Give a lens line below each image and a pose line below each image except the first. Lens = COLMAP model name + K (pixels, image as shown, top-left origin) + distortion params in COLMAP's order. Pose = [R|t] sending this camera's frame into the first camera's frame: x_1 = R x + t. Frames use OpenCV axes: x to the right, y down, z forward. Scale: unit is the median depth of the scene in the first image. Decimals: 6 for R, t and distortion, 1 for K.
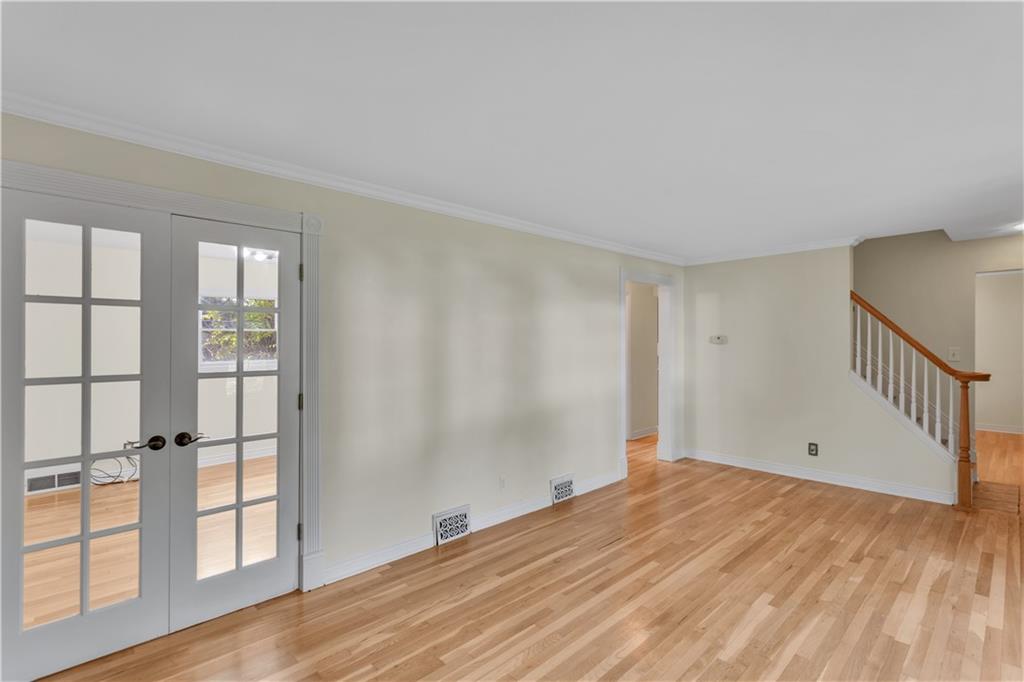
lens RADIAL K [[480.8, 0, 511.8], [0, 480.8, 343.7], [0, 0, 1]] dist [0.000786, 0.001434]
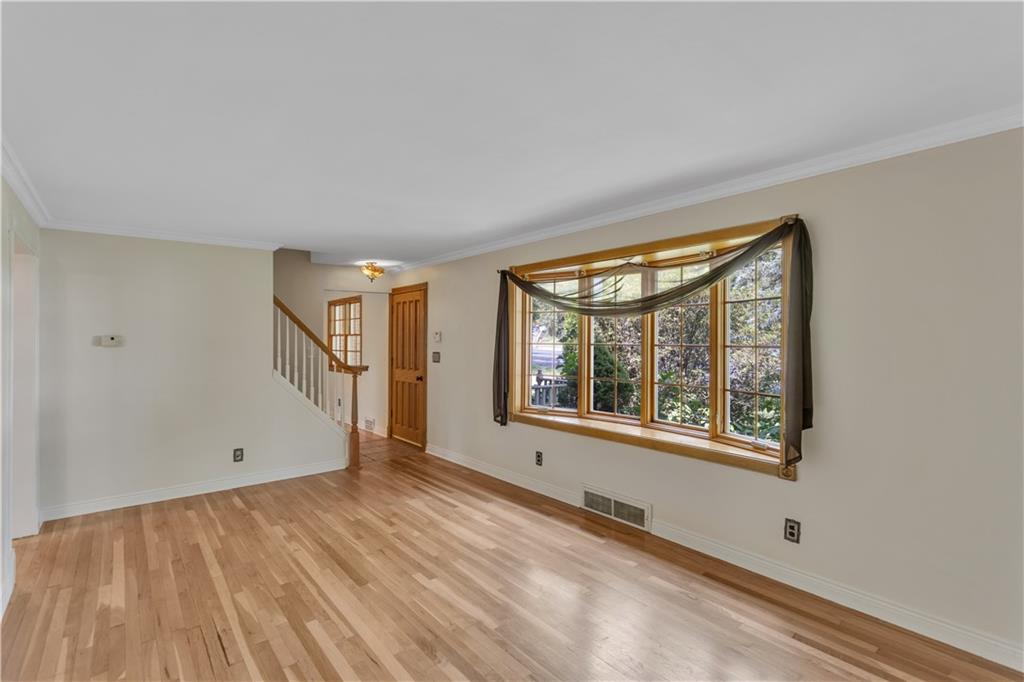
lens RADIAL K [[480.8, 0, 514.6], [0, 480.8, 343.8], [0, 0, 1]] dist [0.000786, 0.001434]
pose [[0.072160, -0.005078, 0.997380, -0.401971], [0.007729, 0.999960, 0.004532, -0.003563], [-0.997363, 0.007382, 0.072197, 0.523814]]
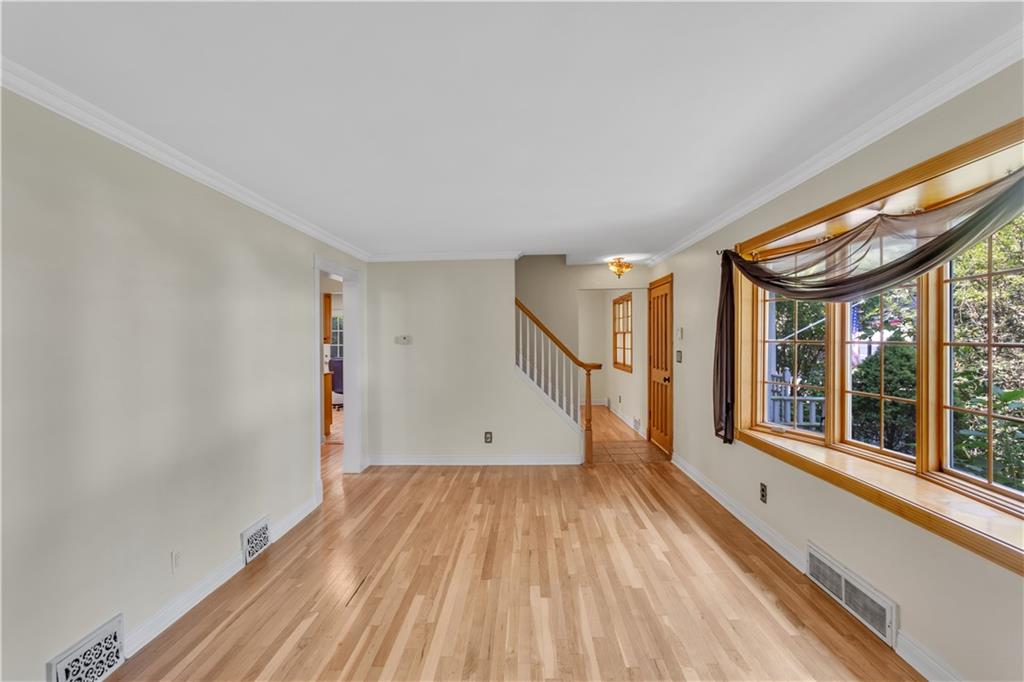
lens RADIAL K [[480.8, 0, 513.3], [0, 480.8, 339.4], [0, 0, 1]] dist [0.000786, 0.001434]
pose [[0.710125, -0.003507, 0.704066, -0.165454], [0.010802, 0.999924, -0.005914, -0.001375], [-0.703992, 0.011805, 0.710109, 0.223727]]
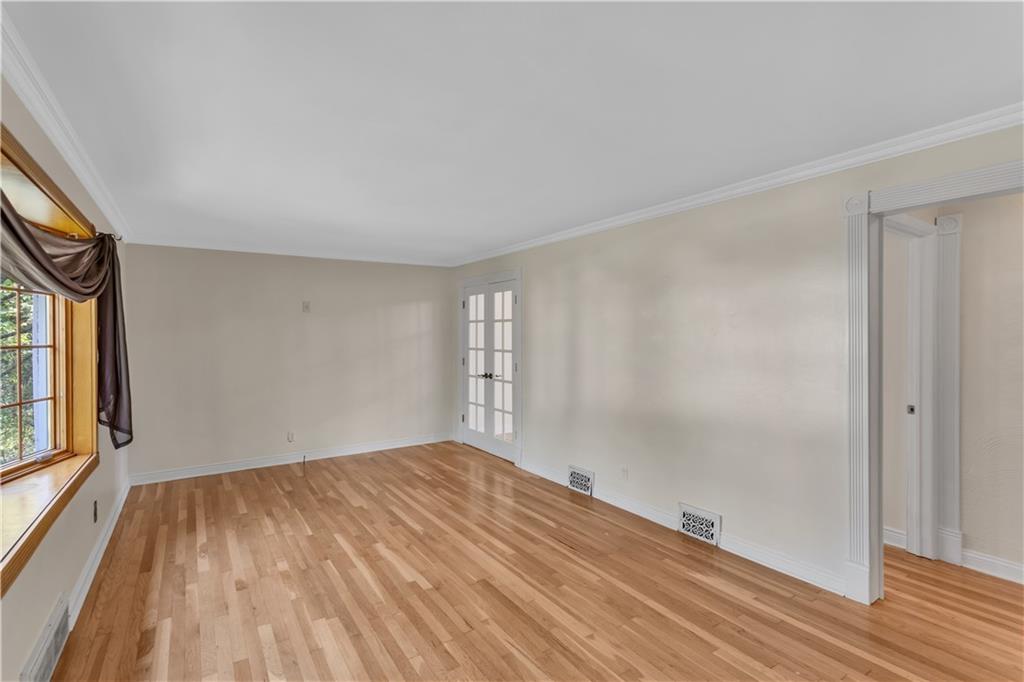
lens RADIAL K [[480.8, 0, 511.8], [0, 480.8, 339.9], [0, 0, 1]] dist [0.000786, 0.001434]
pose [[-0.172082, 0.012651, -0.985001, 1.128349], [0.001329, 0.999920, 0.012610, -0.010687], [0.985082, 0.000861, -0.172085, 1.016304]]
